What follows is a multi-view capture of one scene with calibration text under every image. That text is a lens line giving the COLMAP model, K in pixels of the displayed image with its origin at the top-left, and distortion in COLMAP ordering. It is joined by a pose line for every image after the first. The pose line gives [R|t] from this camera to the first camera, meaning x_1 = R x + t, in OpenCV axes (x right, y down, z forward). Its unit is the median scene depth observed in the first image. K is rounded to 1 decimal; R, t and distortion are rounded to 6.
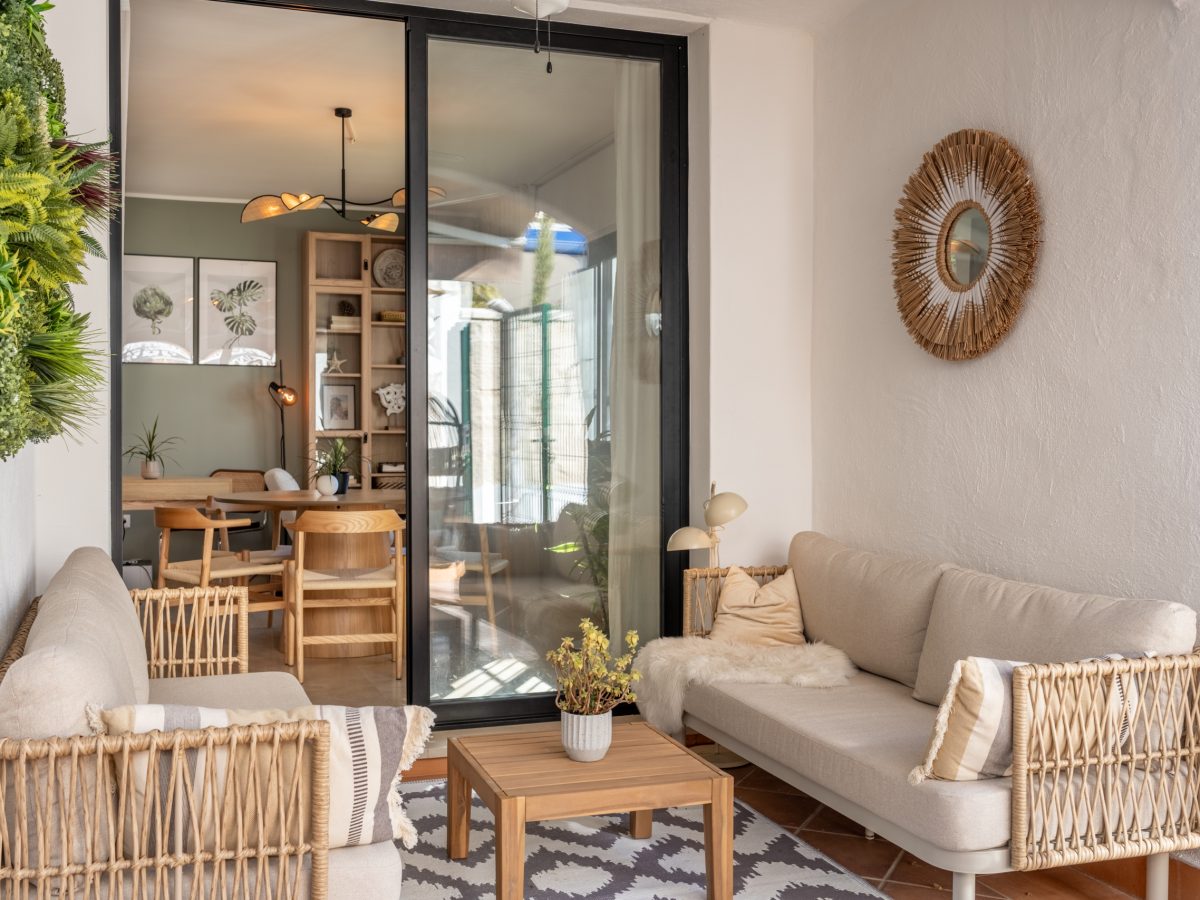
lens RADIAL K [[1268.7, 0, 598.8], [0, 1268.7, 450.2], [0, 0, 1]] dist [-0.027059, 0.000000]
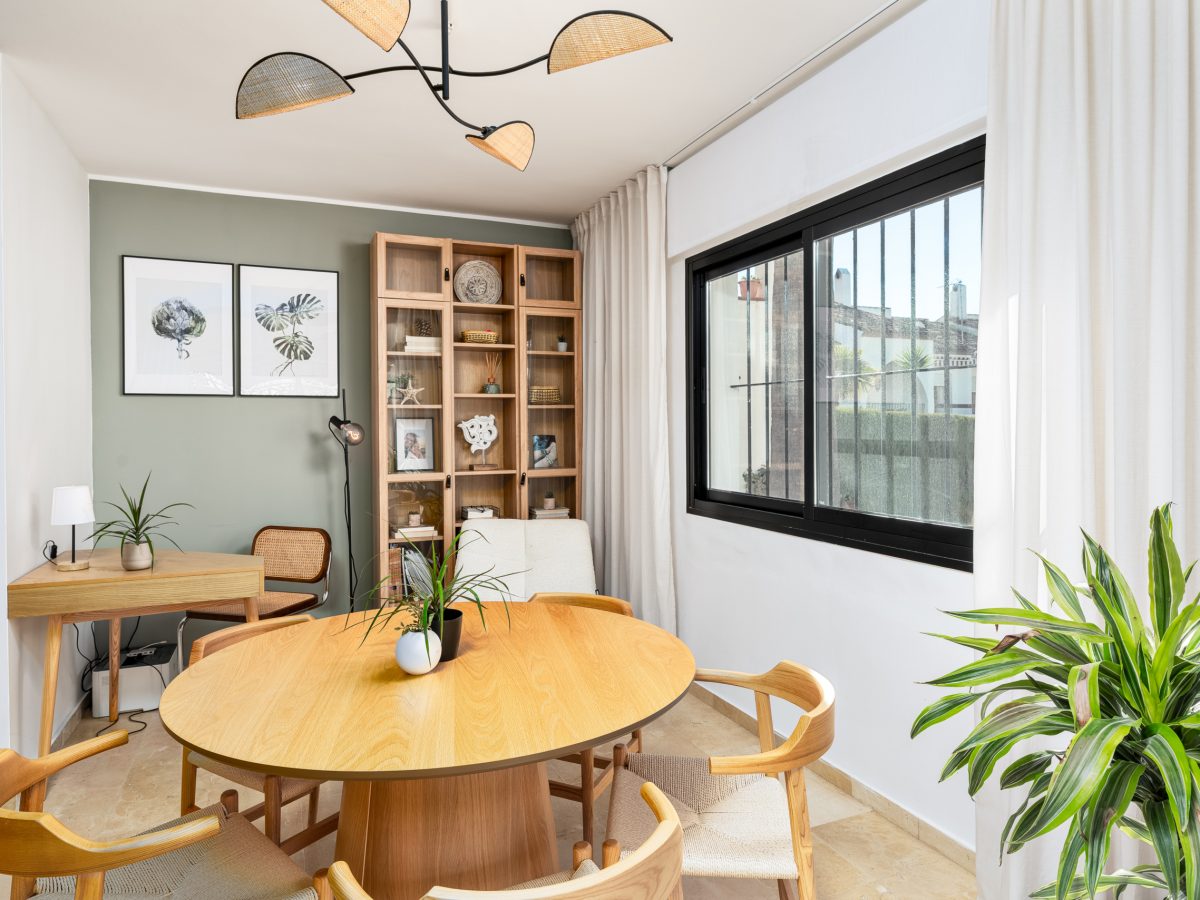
lens RADIAL K [[752.5, 0, 593.0], [0, 752.5, 423.5], [0, 0, 1]] dist [-0.000703, -0.000116]
pose [[0.998546, -0.012408, 0.052454, -0.114787], [0.013700, 0.999610, -0.024353, -0.034823], [-0.052131, 0.025036, 0.998326, 0.501427]]
